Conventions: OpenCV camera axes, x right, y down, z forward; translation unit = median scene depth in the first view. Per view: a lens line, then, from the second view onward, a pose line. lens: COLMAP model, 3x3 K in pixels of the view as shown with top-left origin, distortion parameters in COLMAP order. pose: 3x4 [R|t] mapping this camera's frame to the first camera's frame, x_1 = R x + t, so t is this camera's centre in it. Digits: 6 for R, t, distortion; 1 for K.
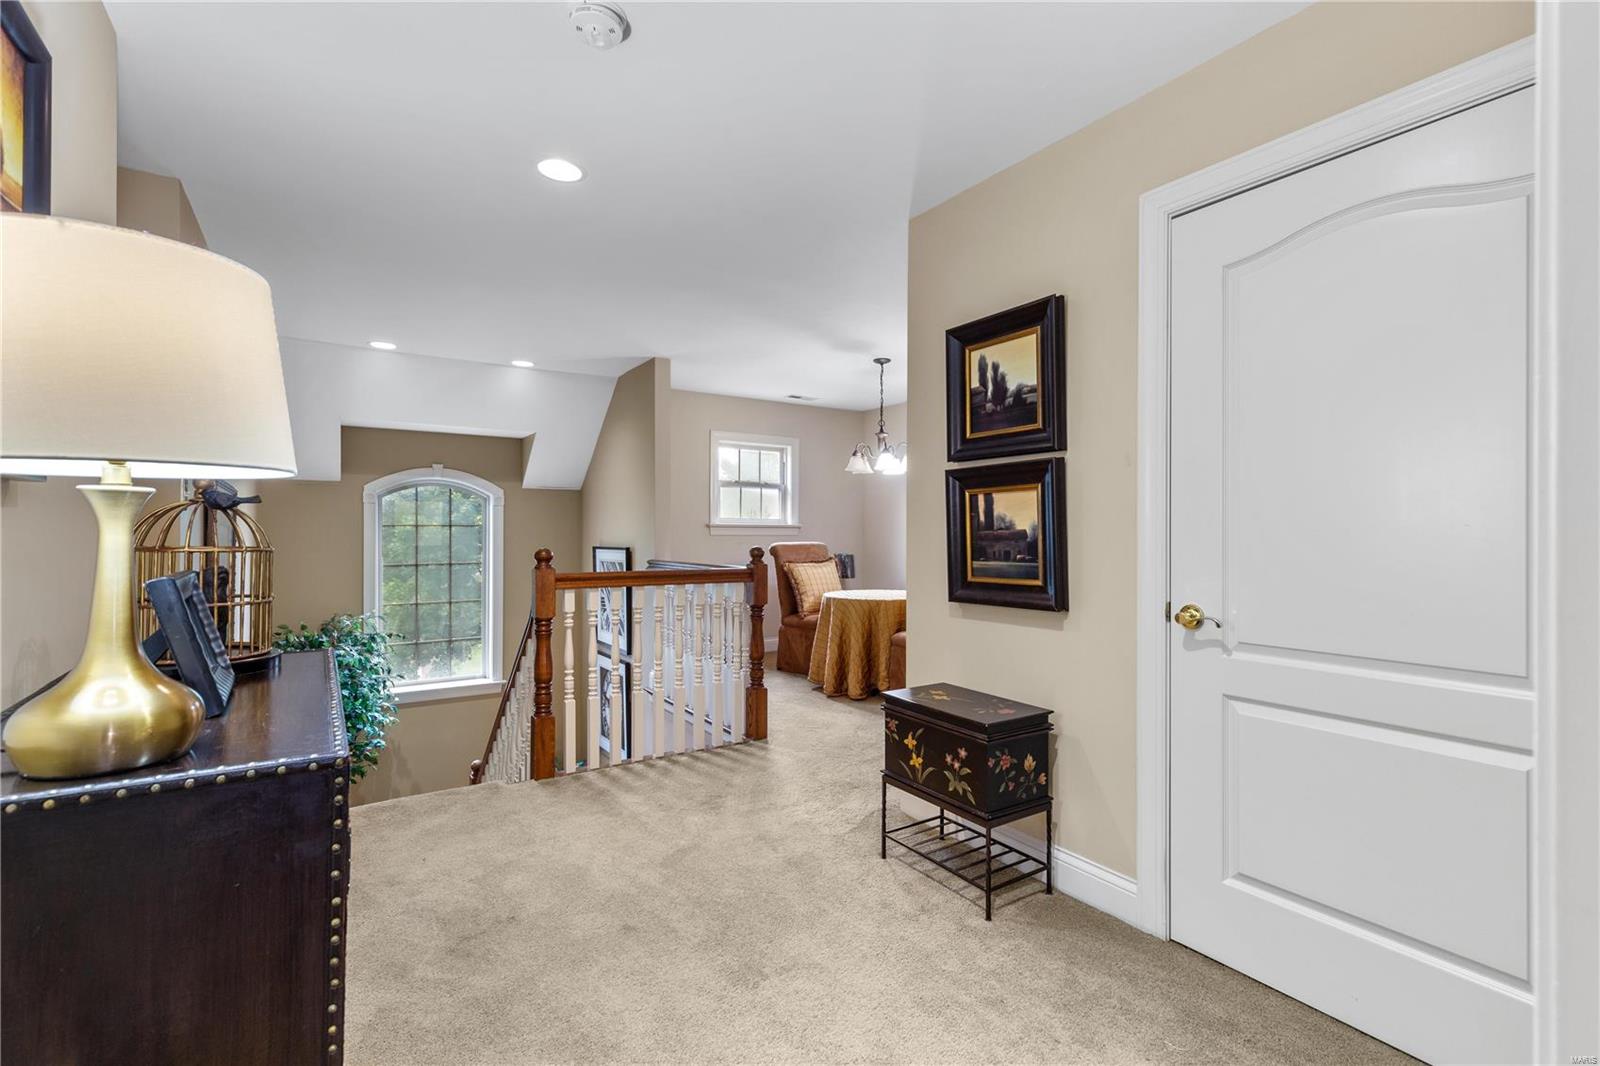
lens RADIAL K [[722.8, 0, 807.1], [0, 722.8, 535.0], [0, 0, 1]] dist [0.008404, -0.000369]
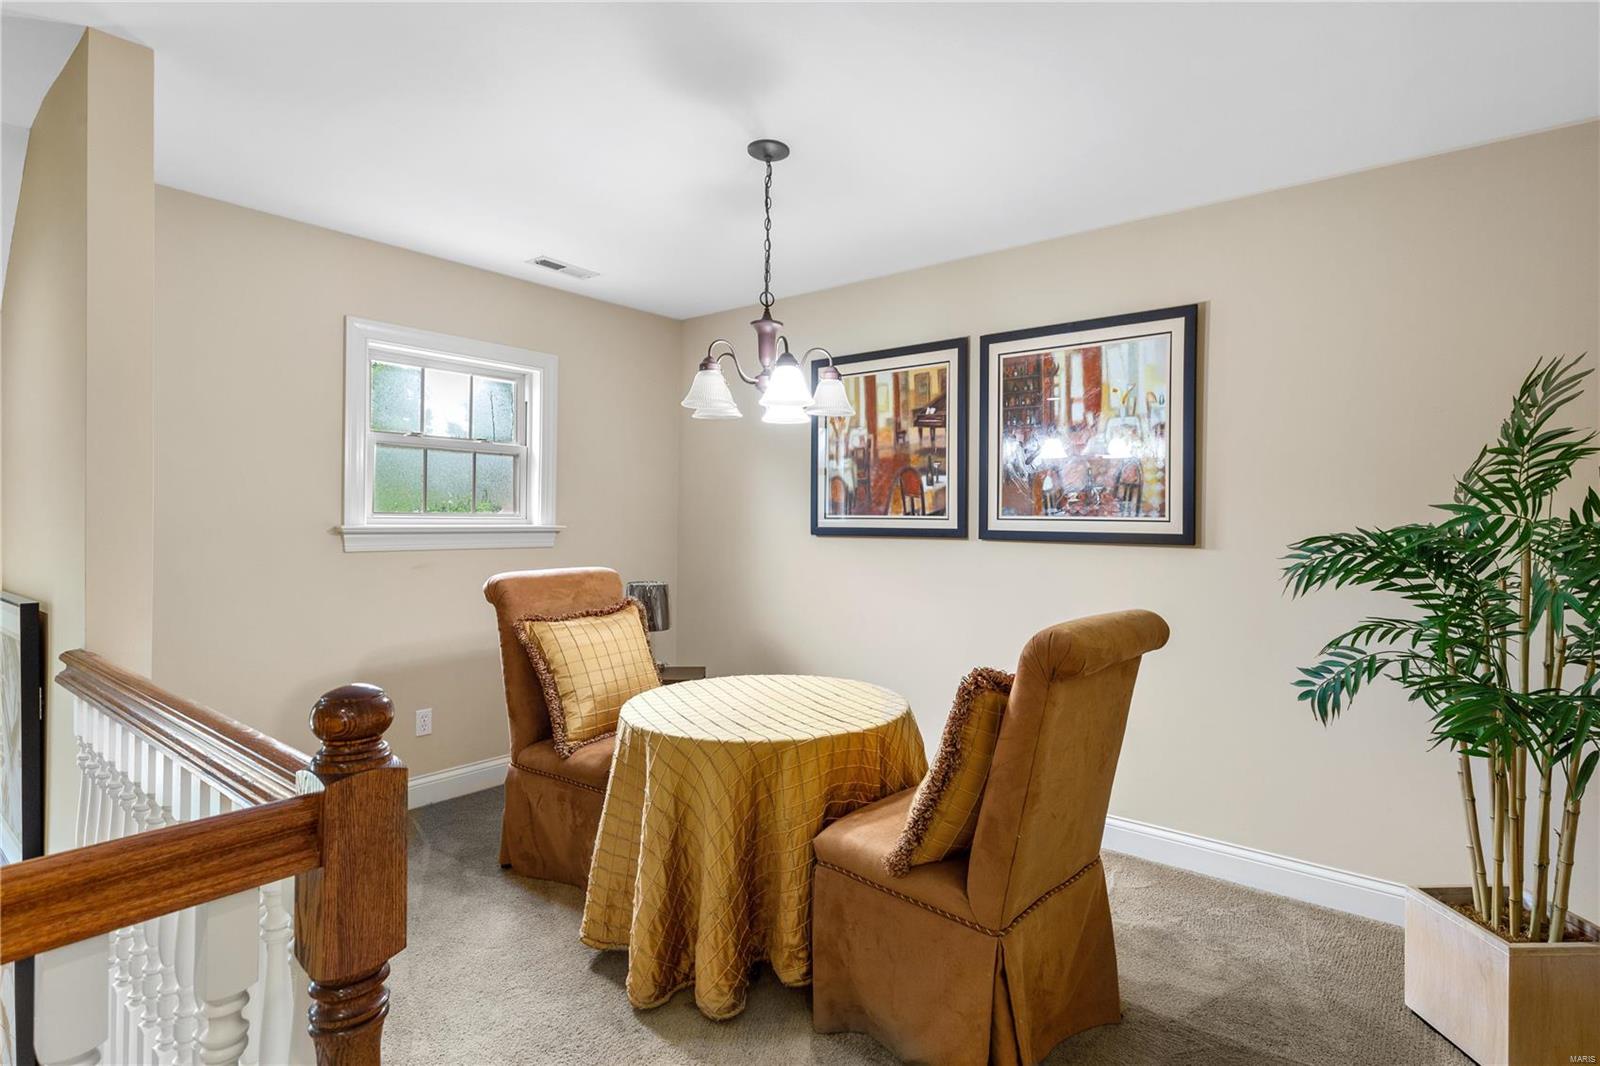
lens RADIAL K [[795.1, 0, 838.3], [0, 795.1, 513.9], [0, 0, 1]] dist [0.002872, 0.000245]
pose [[0.945737, 0.005664, 0.324883, -0.007071], [-0.003442, 0.999967, -0.007413, -0.023548], [-0.324914, 0.005893, 0.945725, 0.499066]]
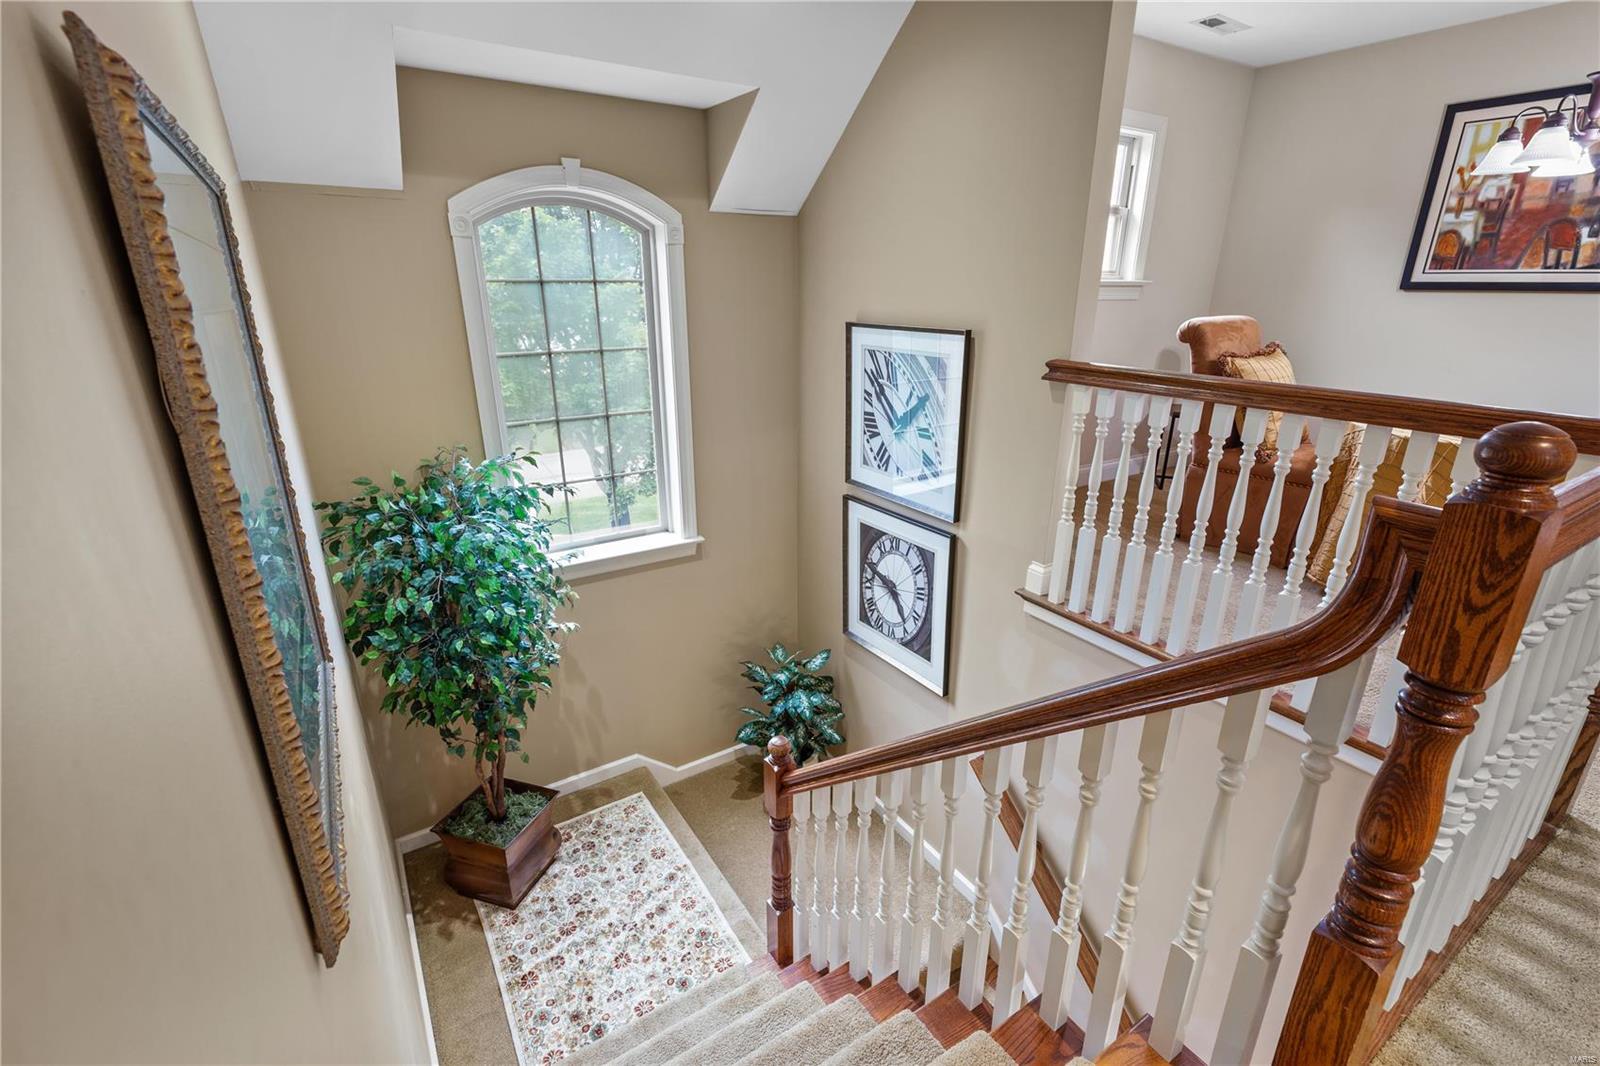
lens RADIAL K [[722.8, 0, 807.1], [0, 722.8, 535.0], [0, 0, 1]] dist [0.008404, -0.000369]
pose [[0.999960, 0.007838, -0.004243, -0.352511], [-0.005993, 0.943695, 0.330762, -0.015559], [0.006597, -0.330724, 0.943705, 0.435383]]
